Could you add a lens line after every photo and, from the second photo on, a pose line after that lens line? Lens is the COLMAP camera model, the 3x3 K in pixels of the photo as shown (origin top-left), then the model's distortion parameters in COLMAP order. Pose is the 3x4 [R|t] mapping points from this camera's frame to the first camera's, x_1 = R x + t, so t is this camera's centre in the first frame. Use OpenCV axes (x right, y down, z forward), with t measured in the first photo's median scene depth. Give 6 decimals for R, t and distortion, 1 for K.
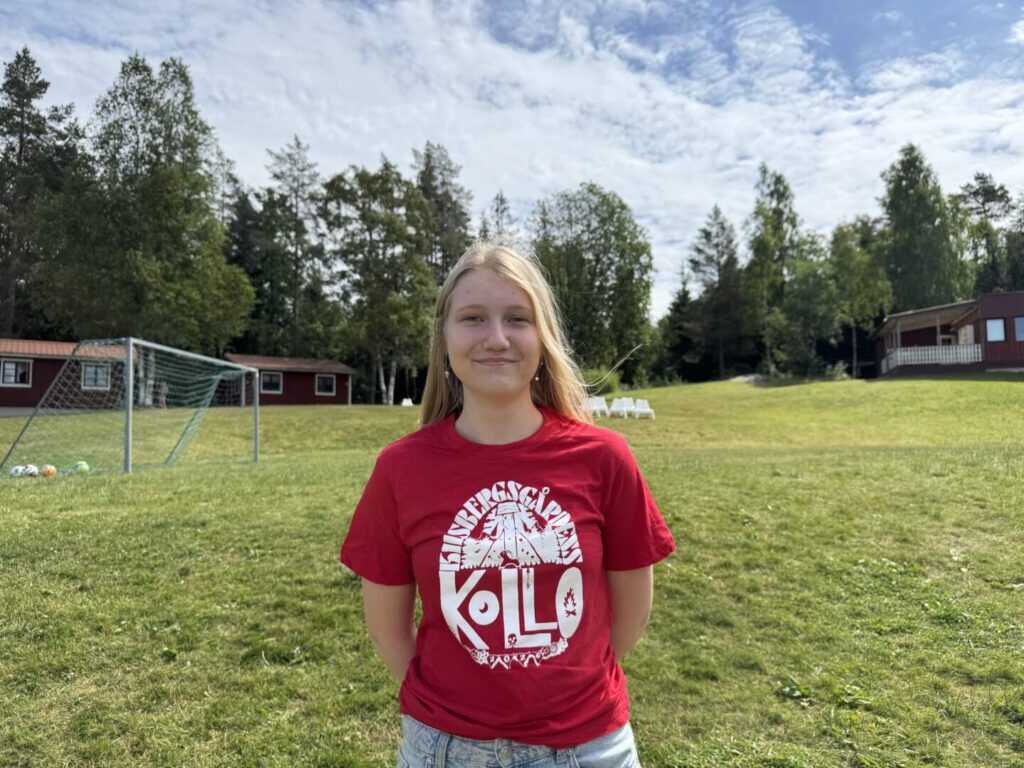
lens RADIAL K [[725.0, 0, 511.8], [0, 725.0, 392.2], [0, 0, 1]] dist [-0.004149, -0.008839]
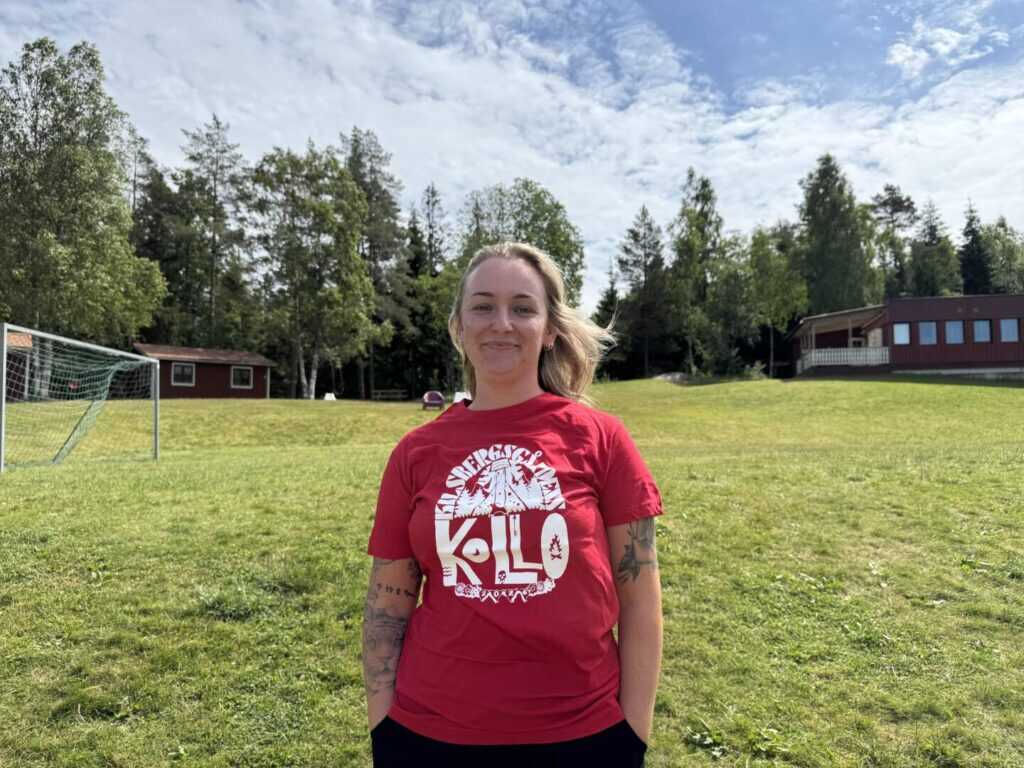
lens RADIAL K [[725.0, 0, 519.8], [0, 725.0, 390.4], [0, 0, 1]] dist [-0.004149, -0.008839]
pose [[0.994171, 0.011529, 0.107193, 0.043236], [-0.011952, 0.999923, 0.003299, -0.004303], [-0.107147, -0.004561, 0.994233, 0.098196]]
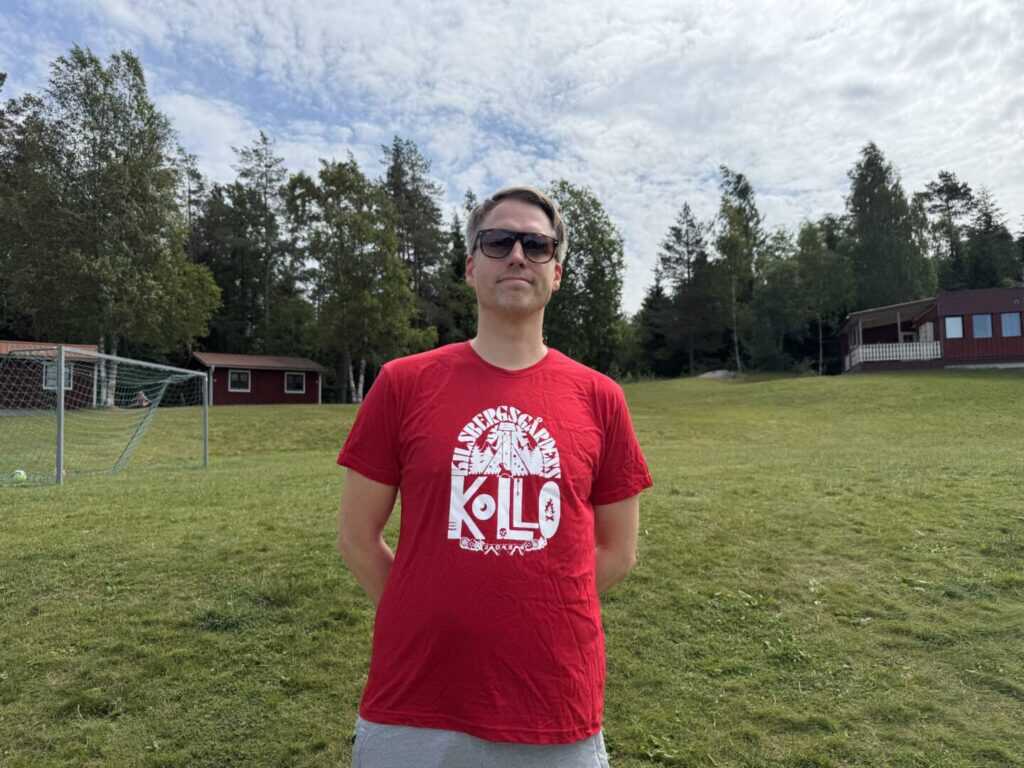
lens RADIAL K [[725.0, 0, 514.8], [0, 725.0, 384.6], [0, 0, 1]] dist [-0.004149, -0.008839]
pose [[0.999537, -0.004696, 0.030057, 0.152846], [0.004757, 0.999987, -0.001973, -0.047633], [-0.030047, 0.002115, 0.999546, 0.008977]]
